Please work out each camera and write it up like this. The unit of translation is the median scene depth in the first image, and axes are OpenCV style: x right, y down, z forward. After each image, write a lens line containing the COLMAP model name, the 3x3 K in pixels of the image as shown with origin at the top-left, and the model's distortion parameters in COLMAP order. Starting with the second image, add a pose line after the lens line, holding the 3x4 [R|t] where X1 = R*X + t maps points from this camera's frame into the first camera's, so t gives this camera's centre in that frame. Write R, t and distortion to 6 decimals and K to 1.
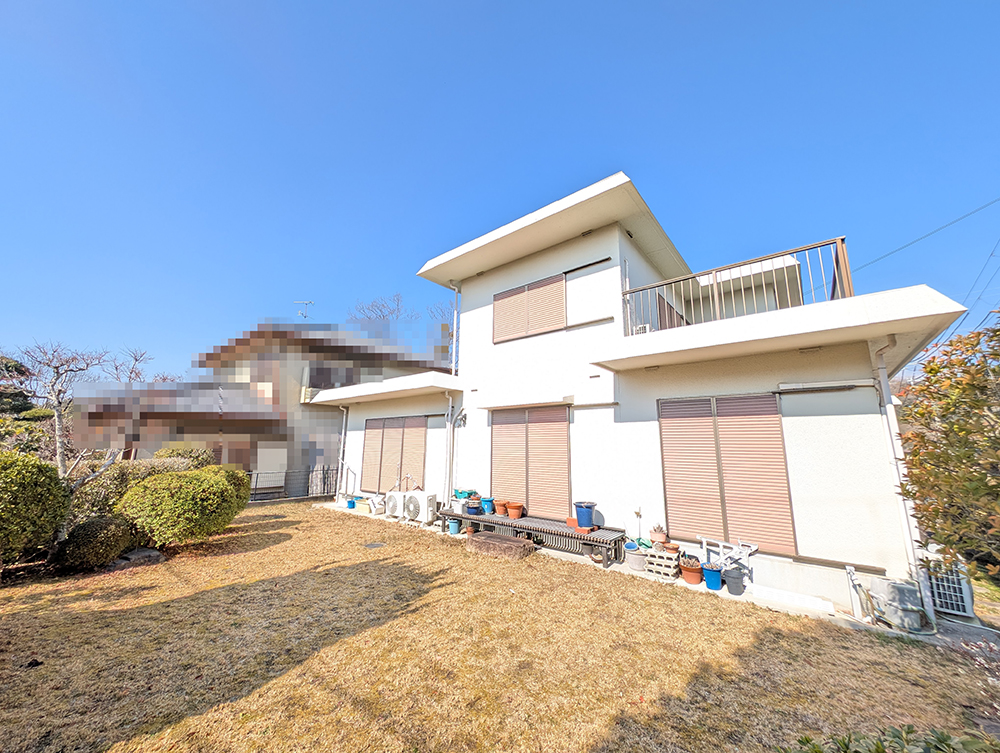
lens RADIAL K [[374.2, 0, 503.7], [0, 374.2, 376.5], [0, 0, 1]] dist [-0.001270, 0.000454]
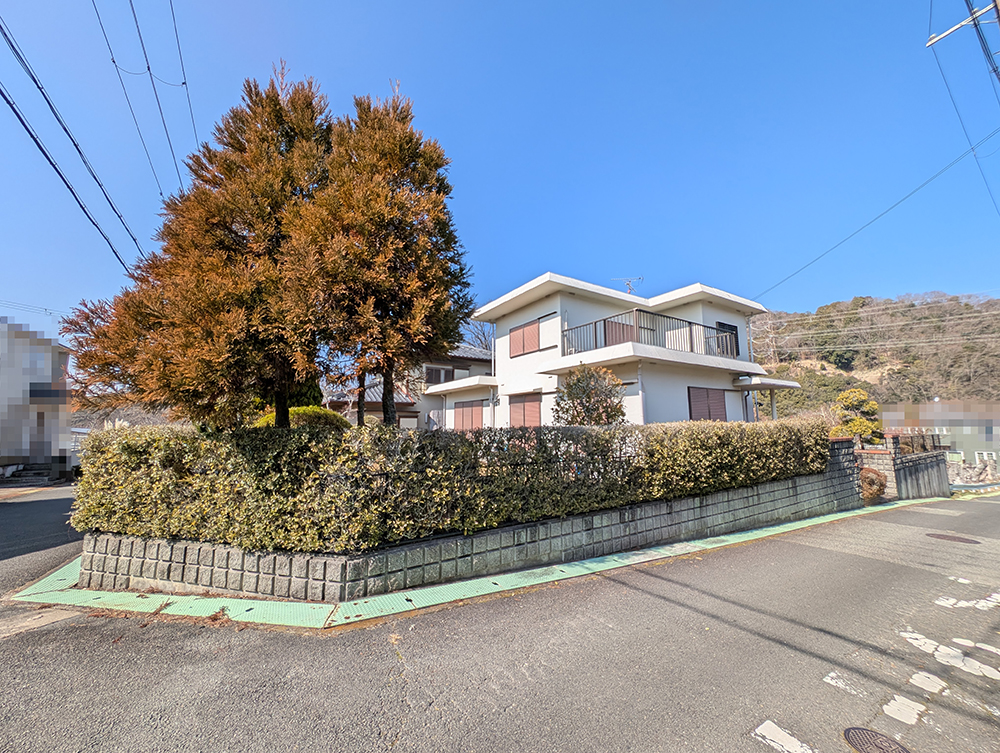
lens RADIAL K [[374.2, 0, 503.7], [0, 374.2, 376.5], [0, 0, 1]] dist [-0.001270, 0.000454]
pose [[0.949415, -0.054967, -0.309176, 0.468913], [0.073834, 0.996034, 0.049646, -0.088832], [0.305221, -0.069963, 0.949708, -0.662201]]
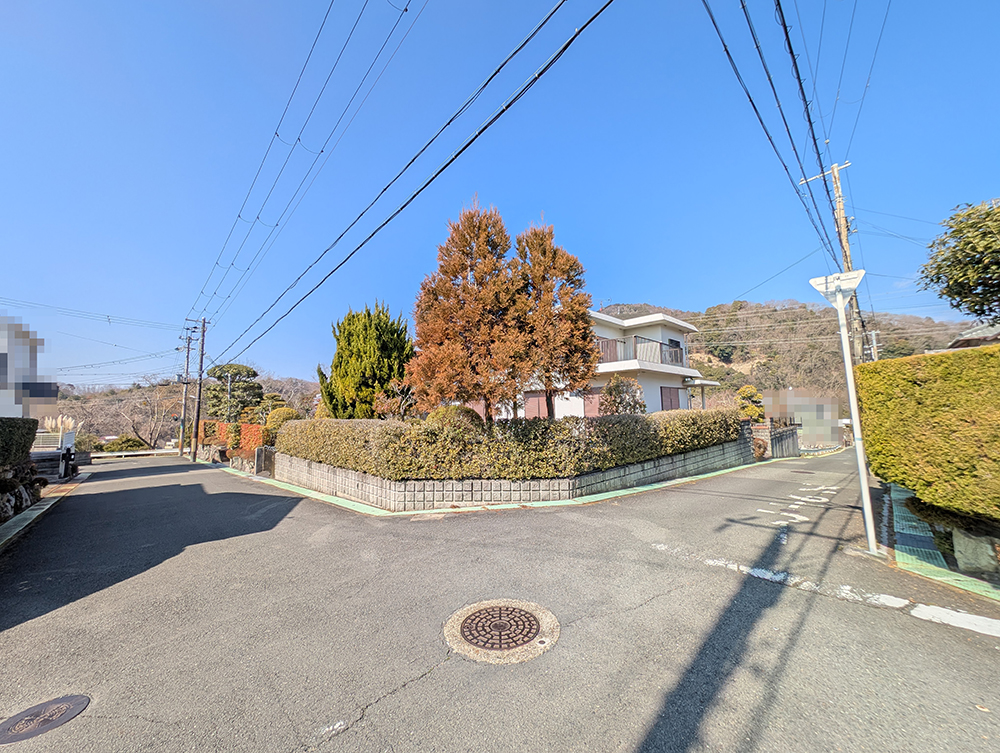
lens RADIAL K [[369.9, 0, 502.3], [0, 369.9, 379.0], [0, 0, 1]] dist [0.000960, 0.000064]
pose [[0.992203, -0.043885, -0.116652, 0.108117], [0.055516, 0.993597, 0.098399, -0.208471], [0.111587, -0.104108, 0.988286, -1.192300]]
